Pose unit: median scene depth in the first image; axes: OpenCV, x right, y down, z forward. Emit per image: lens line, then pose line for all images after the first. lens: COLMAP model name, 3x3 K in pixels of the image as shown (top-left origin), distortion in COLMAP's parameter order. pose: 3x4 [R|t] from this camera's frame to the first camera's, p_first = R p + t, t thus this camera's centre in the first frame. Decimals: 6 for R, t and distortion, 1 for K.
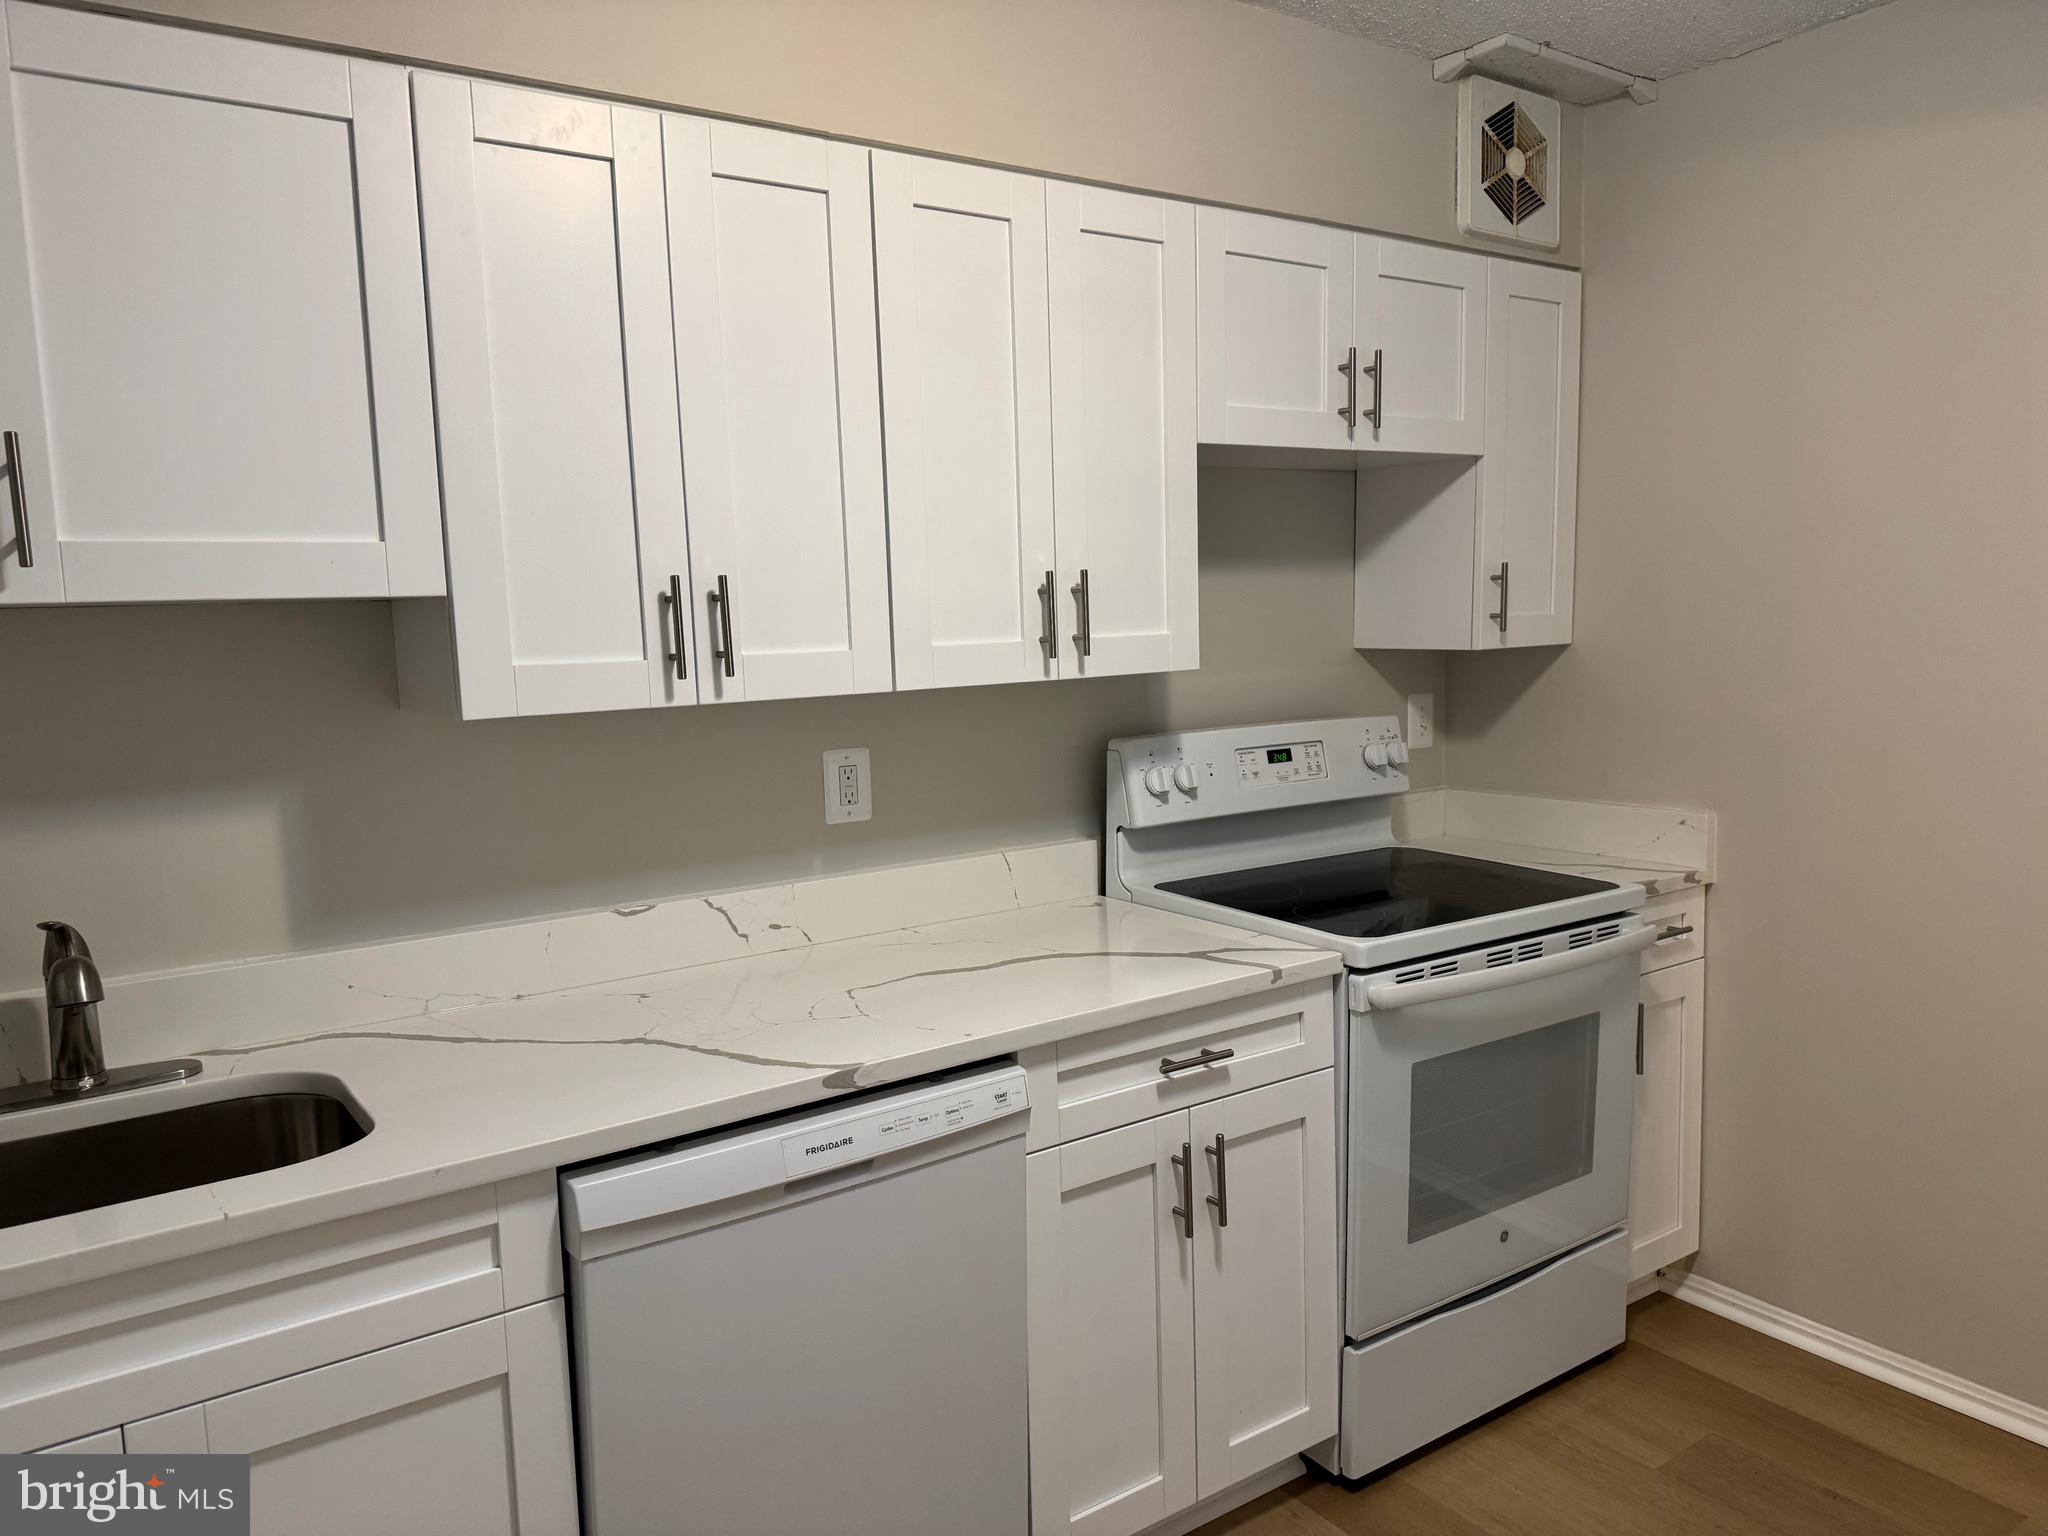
lens RADIAL K [[1421.0, 0, 1023.8], [0, 1421.0, 770.4], [0, 0, 1]] dist [0.021248, -0.053142]
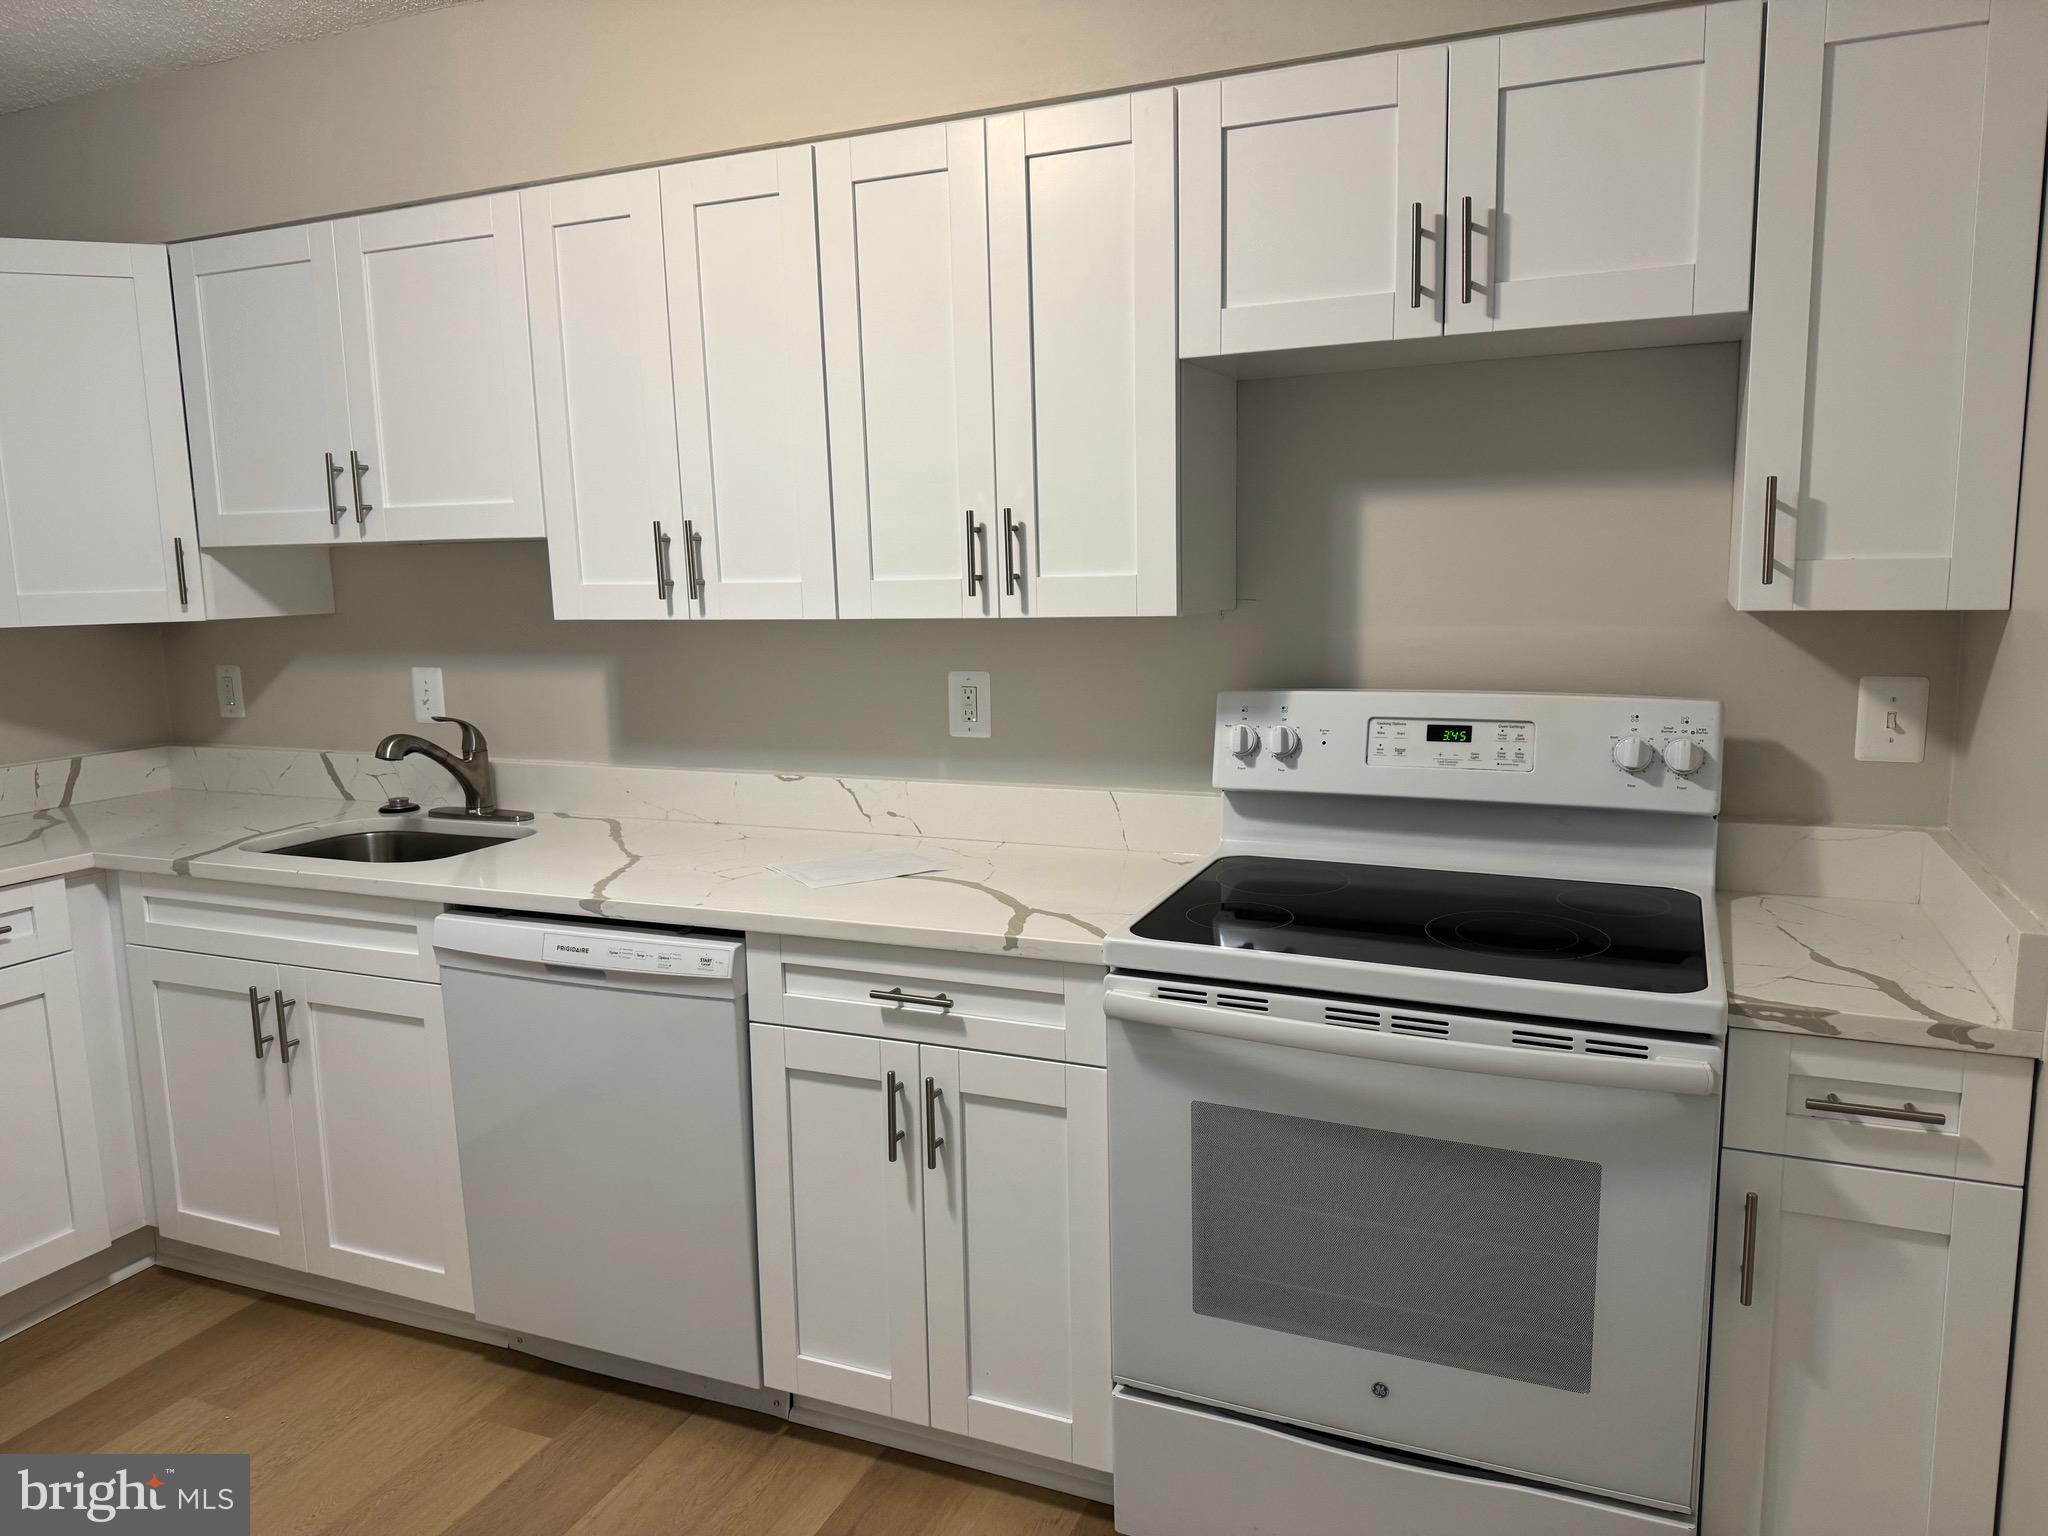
lens RADIAL K [[1421.0, 0, 1038.0], [0, 1421.0, 772.2], [0, 0, 1]] dist [0.021248, -0.053142]
pose [[0.534590, 0.143761, -0.832794, 0.916161], [-0.090950, 0.989489, 0.112427, -0.072568], [0.840203, 0.015640, 0.542046, 0.482060]]
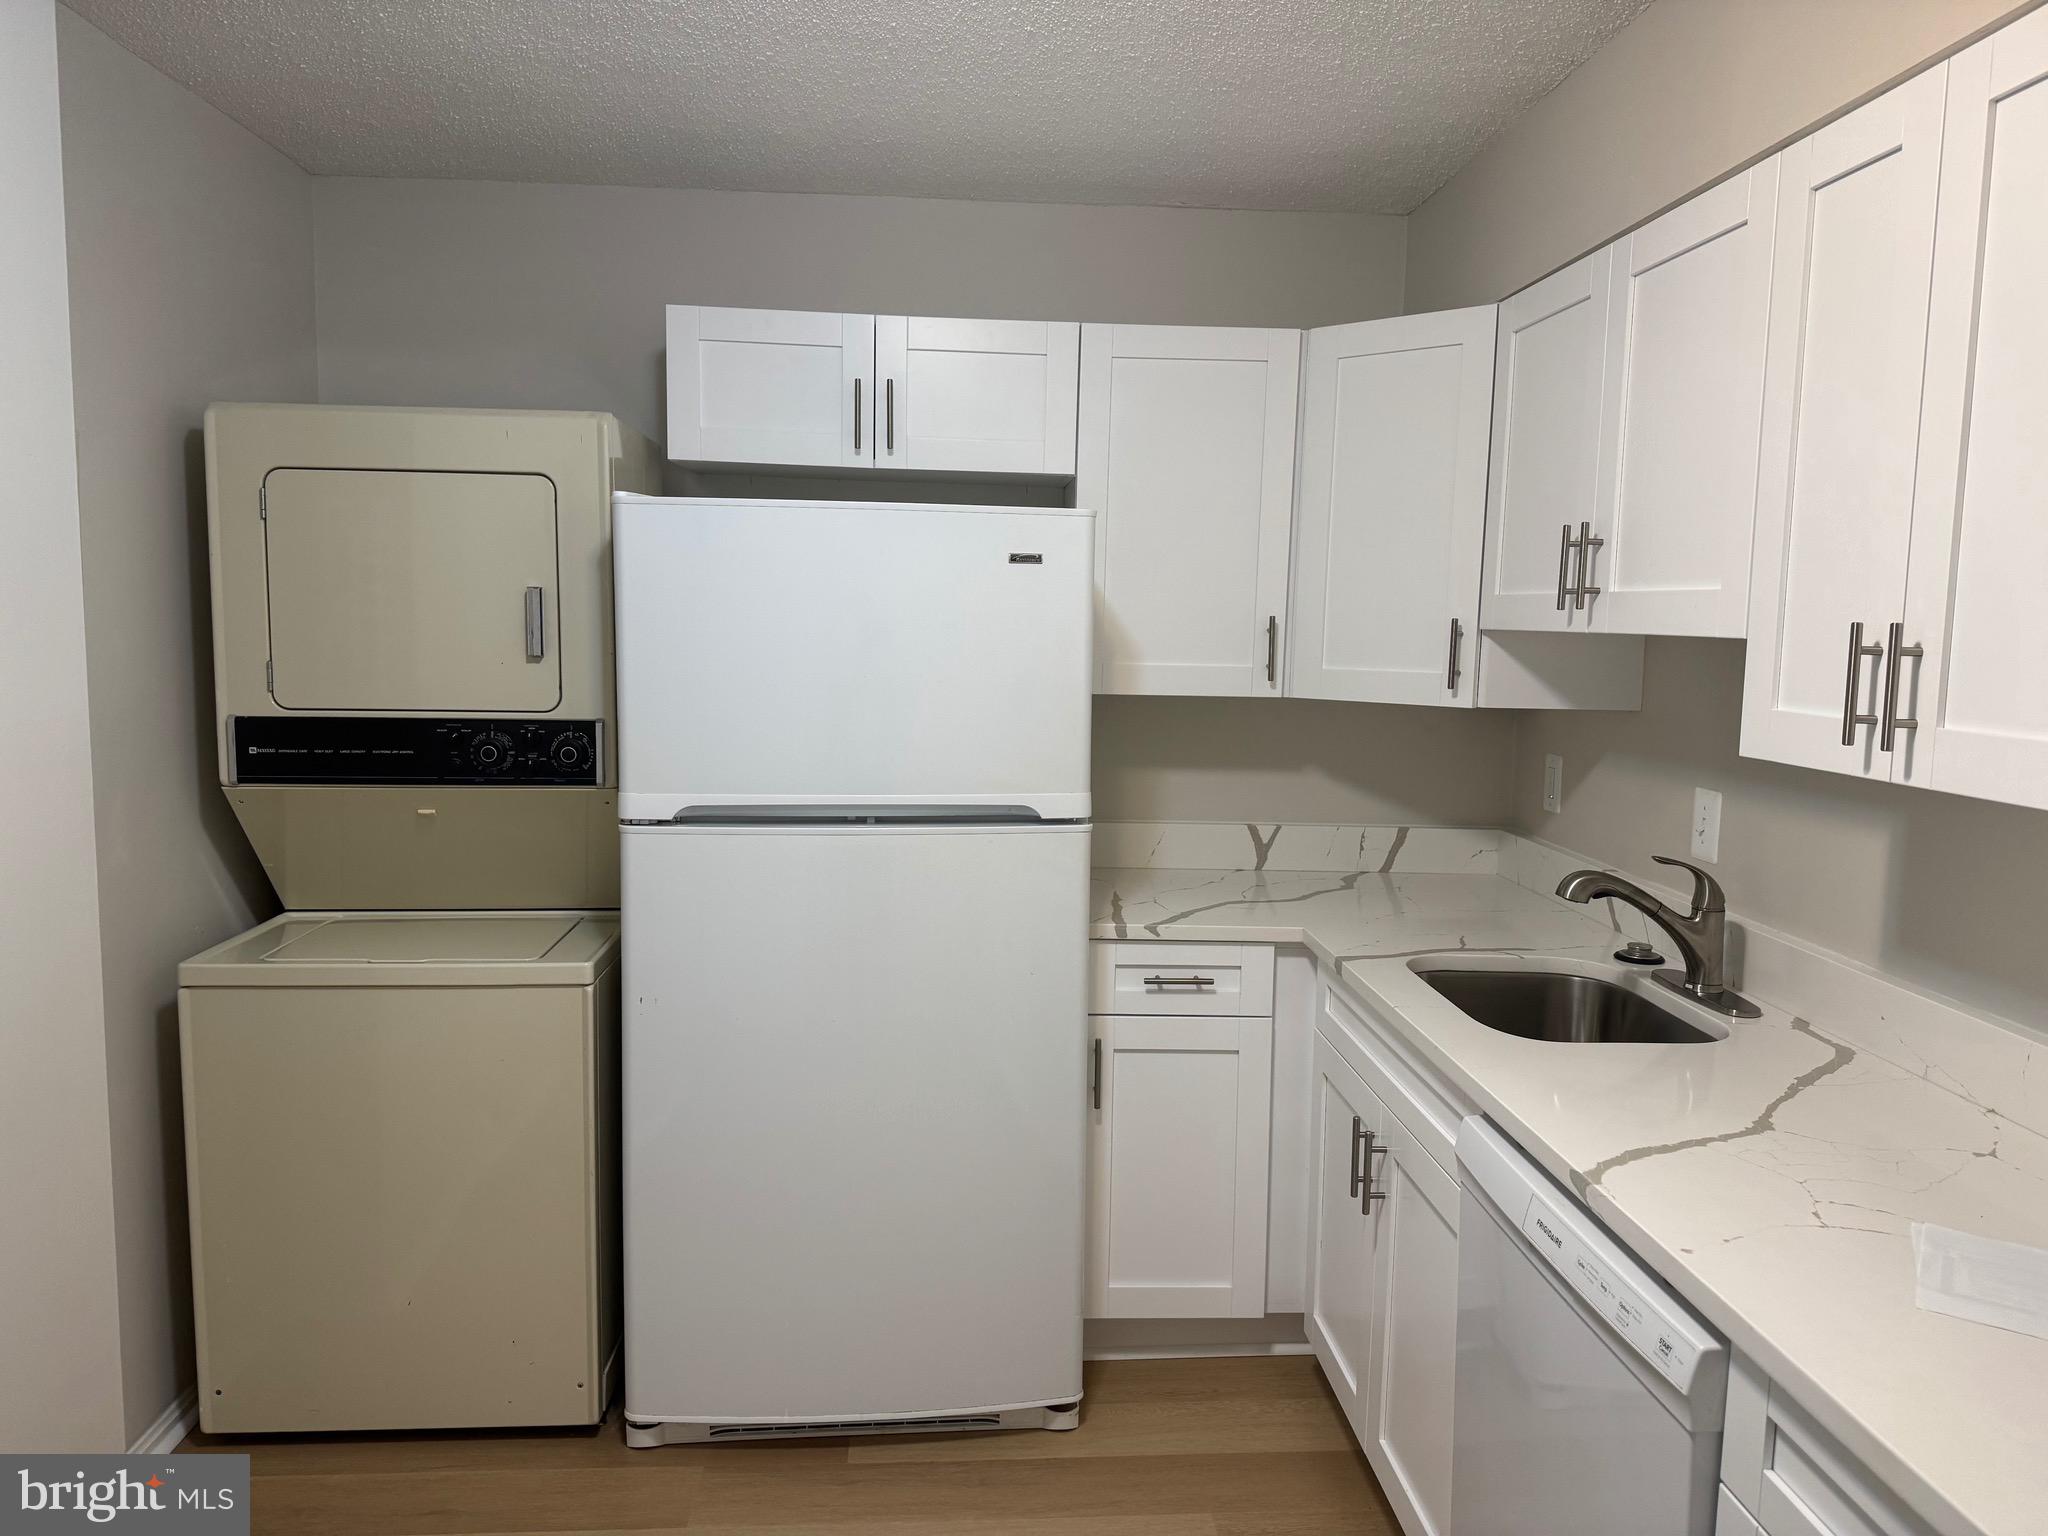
lens RADIAL K [[1421.0, 0, 1034.7], [0, 1421.0, 740.0], [0, 0, 1]] dist [0.021248, -0.053142]
pose [[-0.533419, 0.088597, -0.841198, 0.610084], [-0.107363, 0.979364, 0.171229, -0.134824], [0.839010, 0.181650, -0.512899, 0.864680]]
